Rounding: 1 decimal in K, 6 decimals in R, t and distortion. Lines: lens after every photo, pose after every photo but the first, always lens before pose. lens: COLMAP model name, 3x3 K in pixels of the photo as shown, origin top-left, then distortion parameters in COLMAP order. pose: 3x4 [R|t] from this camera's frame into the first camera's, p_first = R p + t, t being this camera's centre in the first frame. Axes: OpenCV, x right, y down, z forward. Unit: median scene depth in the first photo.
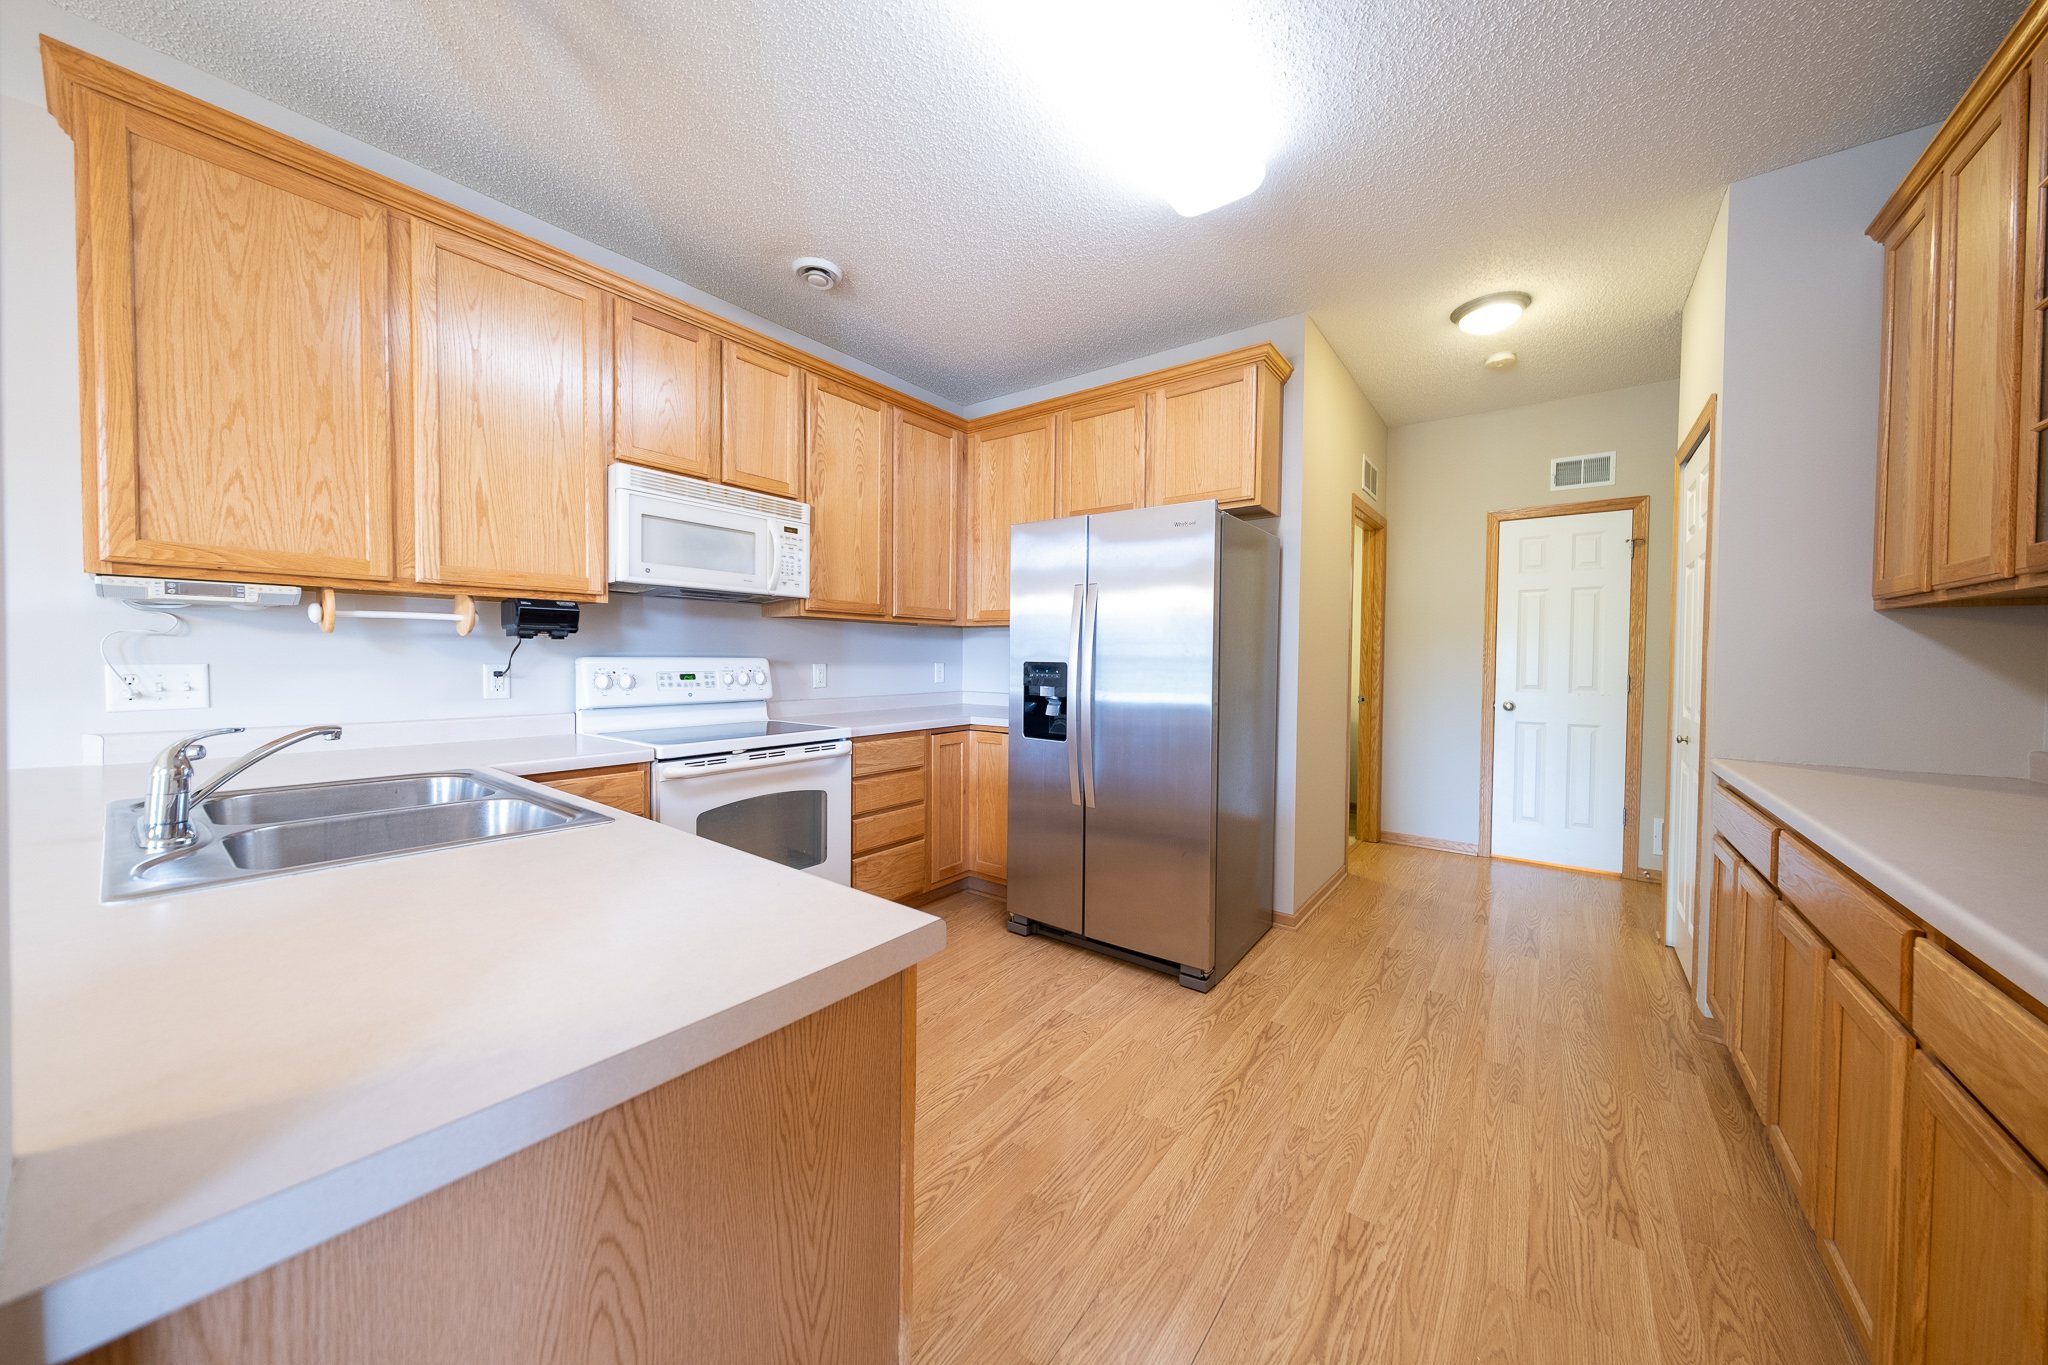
lens RADIAL K [[695.7, 0, 1015.3], [0, 695.7, 669.9], [0, 0, 1]] dist [0.010181, -0.001153]
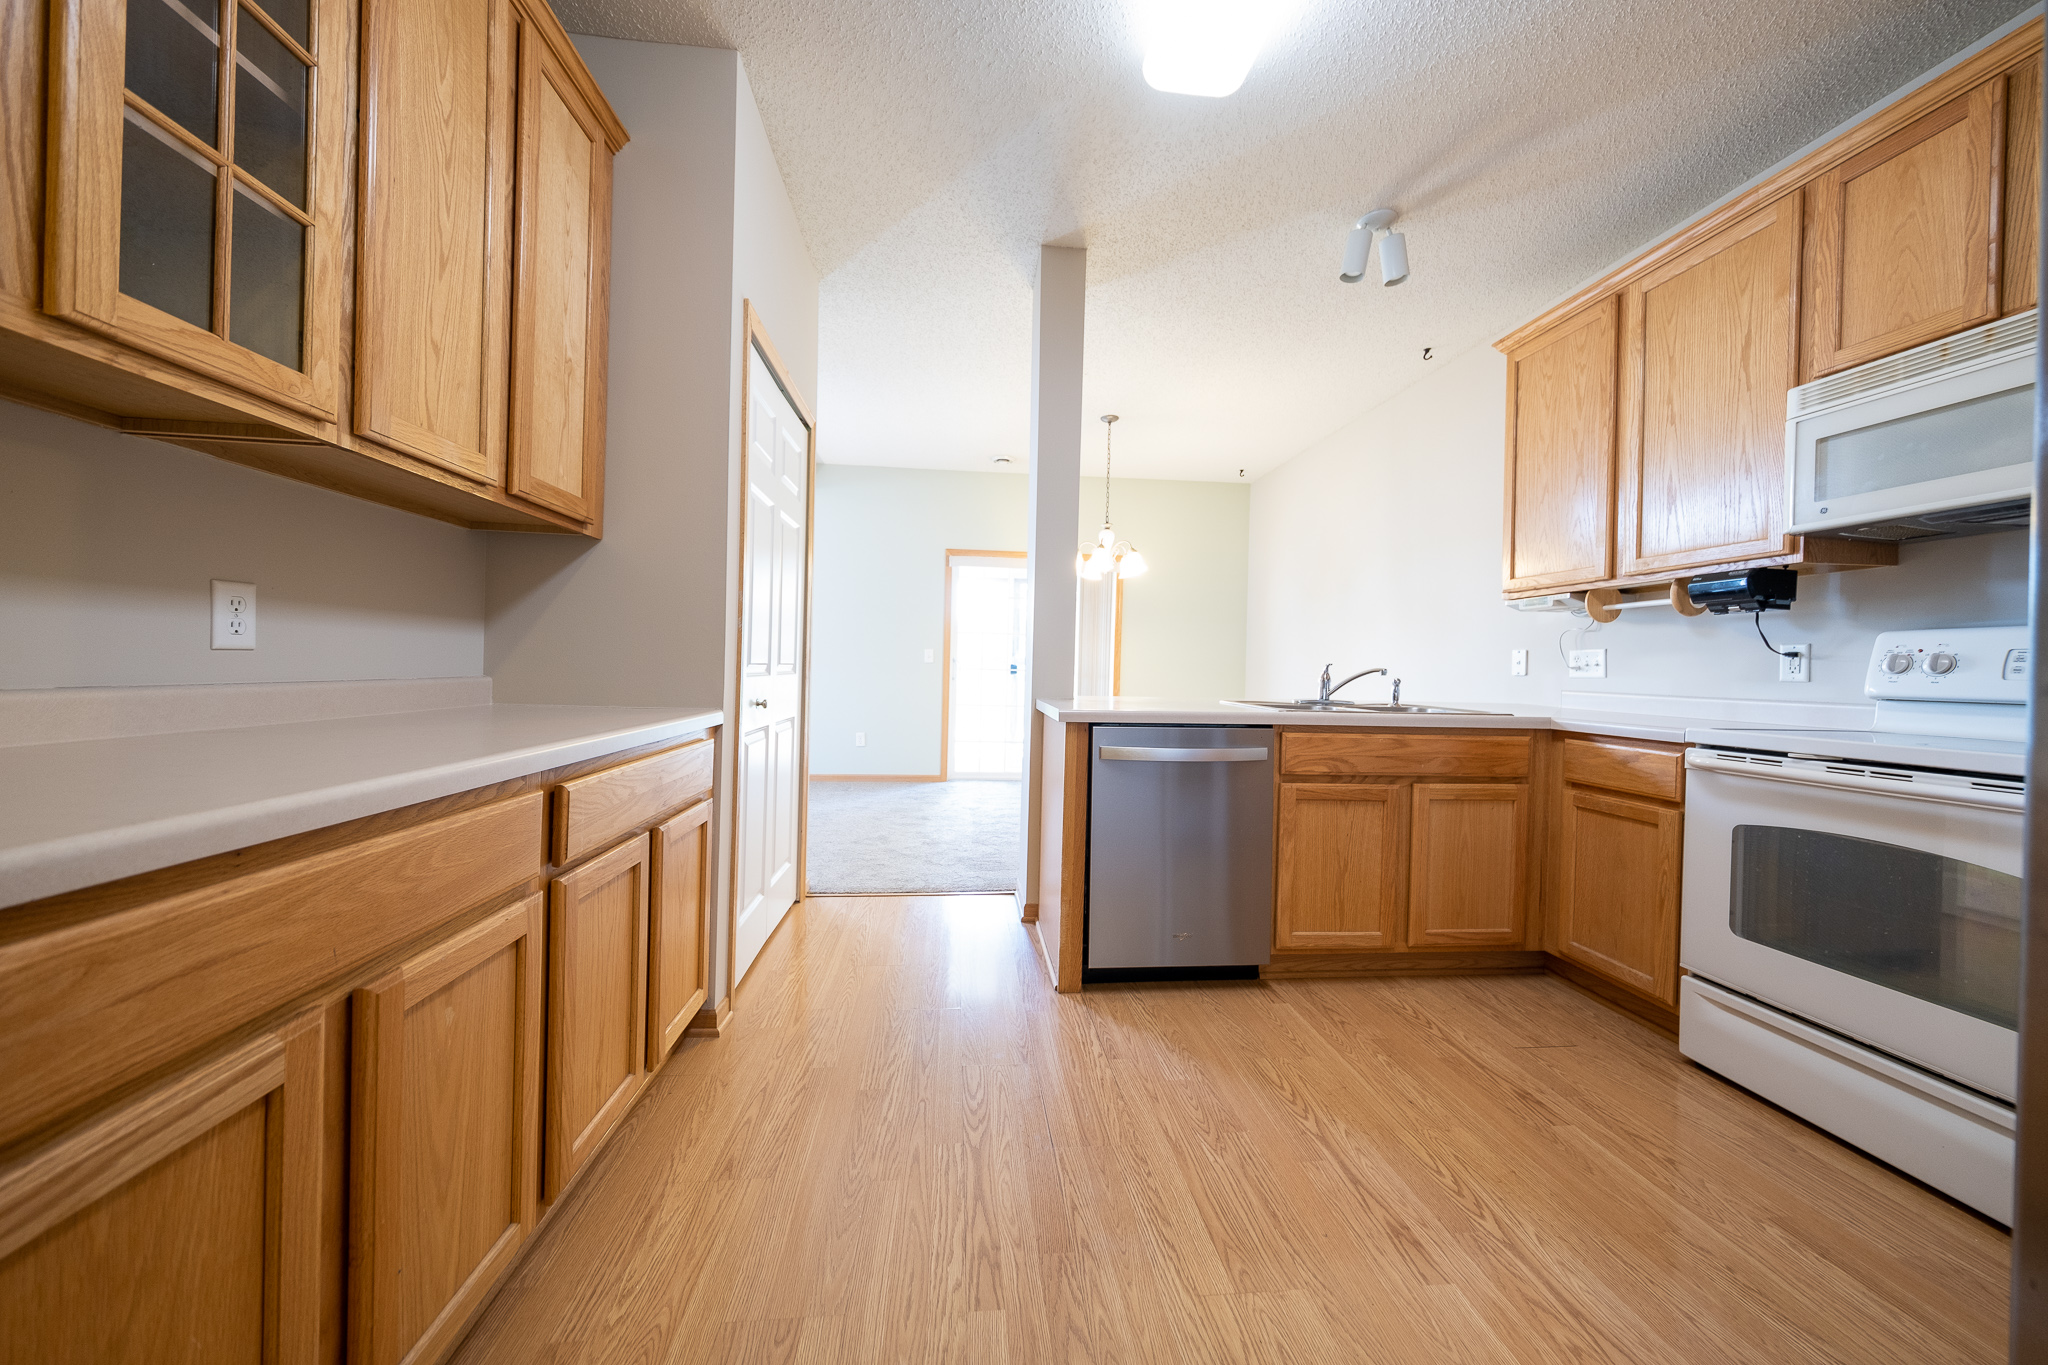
lens RADIAL K [[695.7, 0, 1023.3], [0, 695.7, 673.0], [0, 0, 1]] dist [0.010181, -0.001153]
pose [[-0.726816, -0.021731, -0.686489, 0.582427], [-0.045211, 0.998845, 0.016248, 0.055801], [0.685343, 0.042846, -0.726959, 0.906088]]
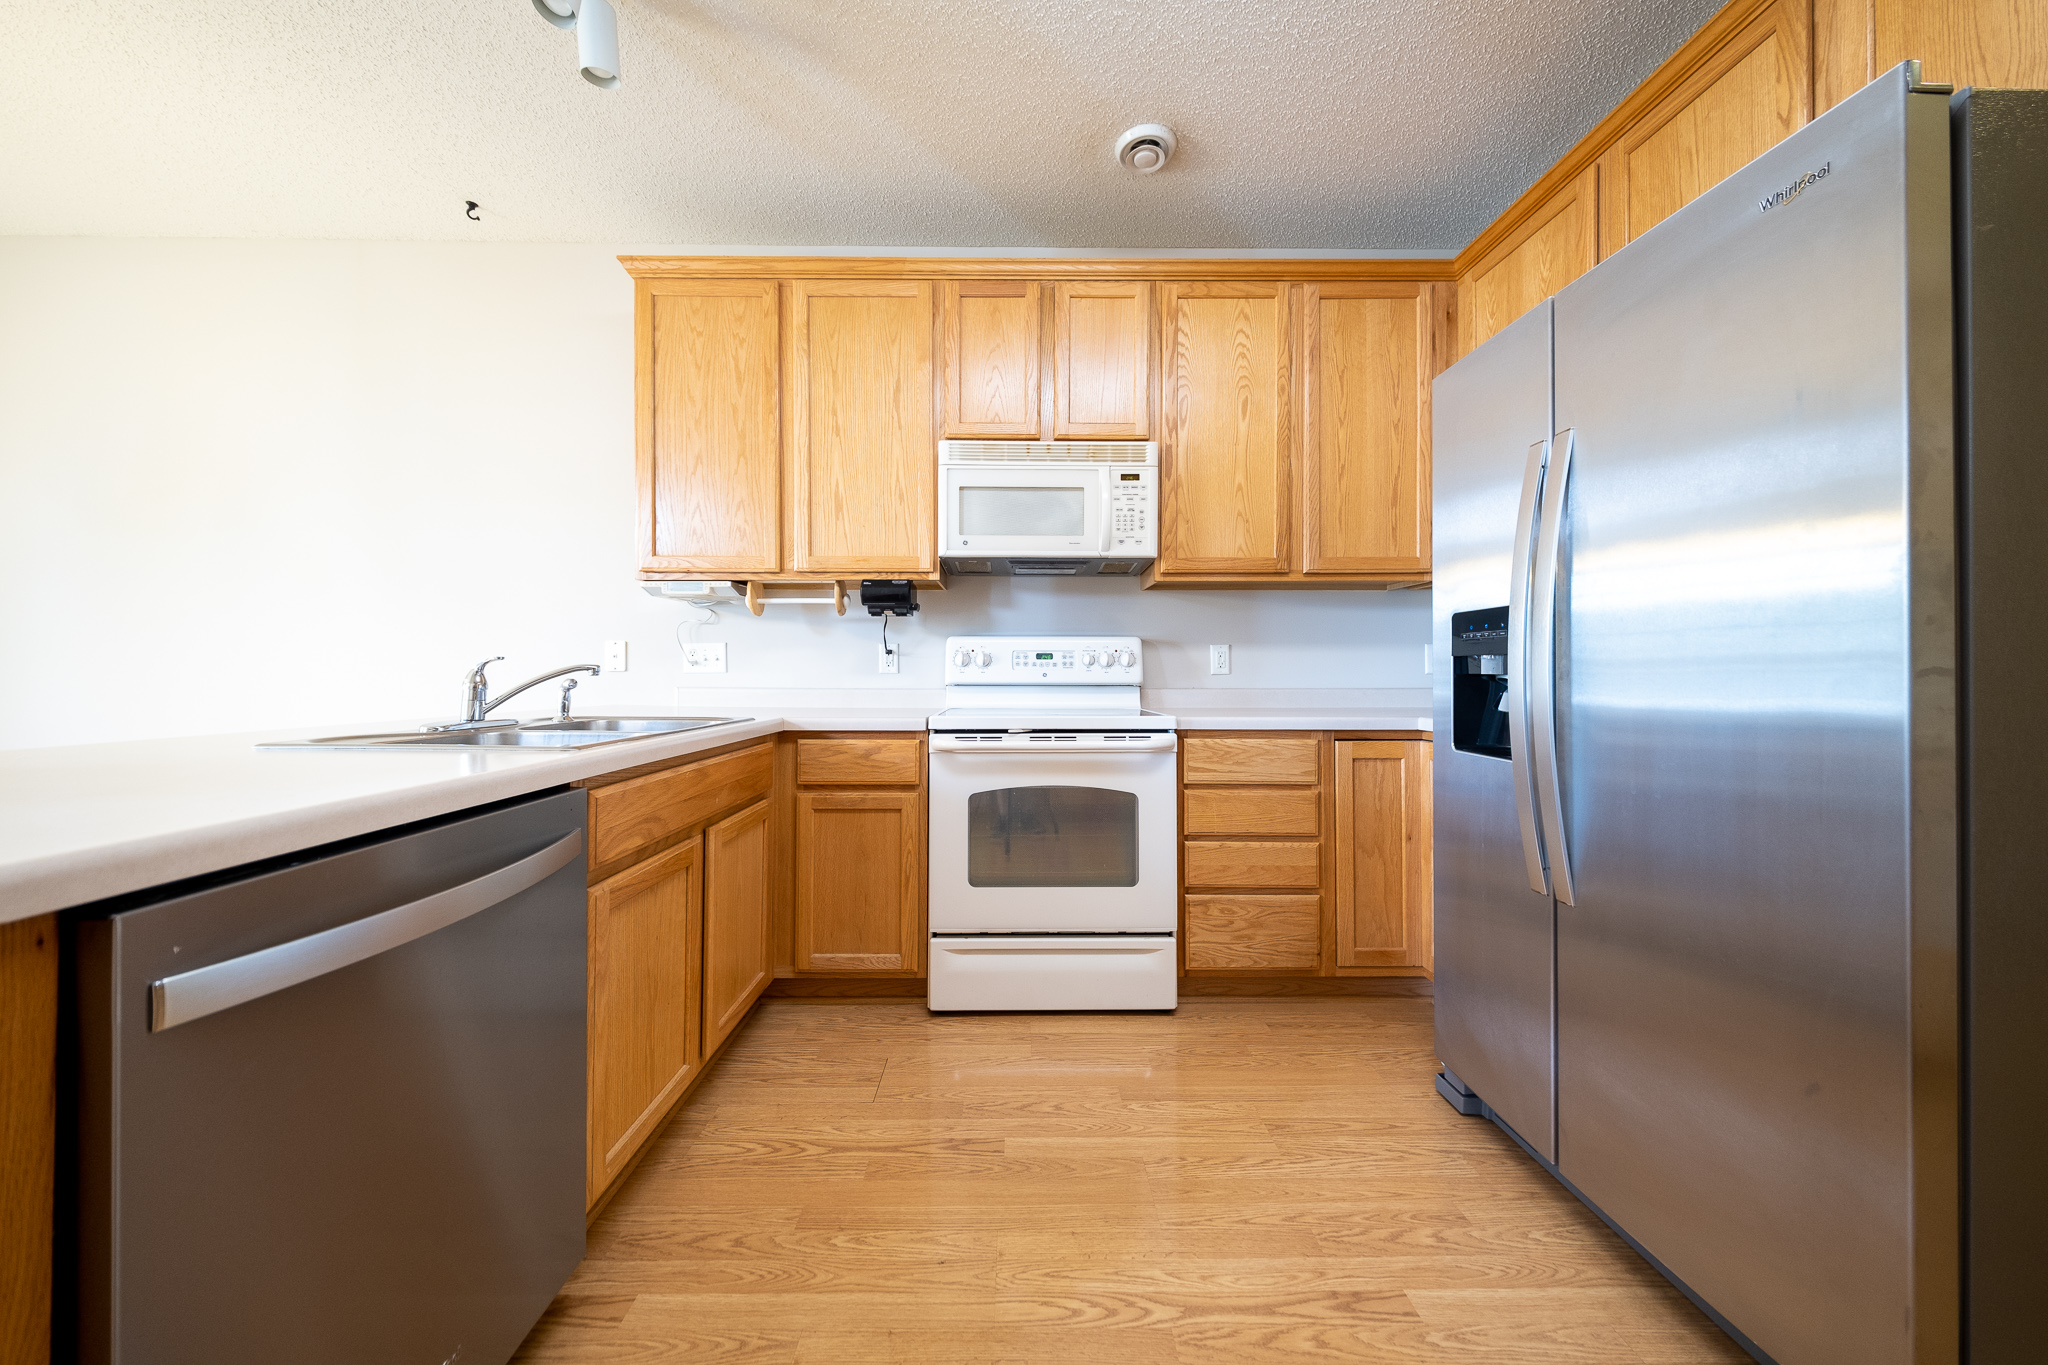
lens RADIAL K [[695.7, 0, 1017.2], [0, 695.7, 670.6], [0, 0, 1]] dist [0.010181, -0.001153]
pose [[0.614347, -0.013967, -0.788912, 0.273002], [-0.011910, 0.999565, -0.026972, 0.060279], [0.788946, 0.025966, 0.613913, 0.430620]]
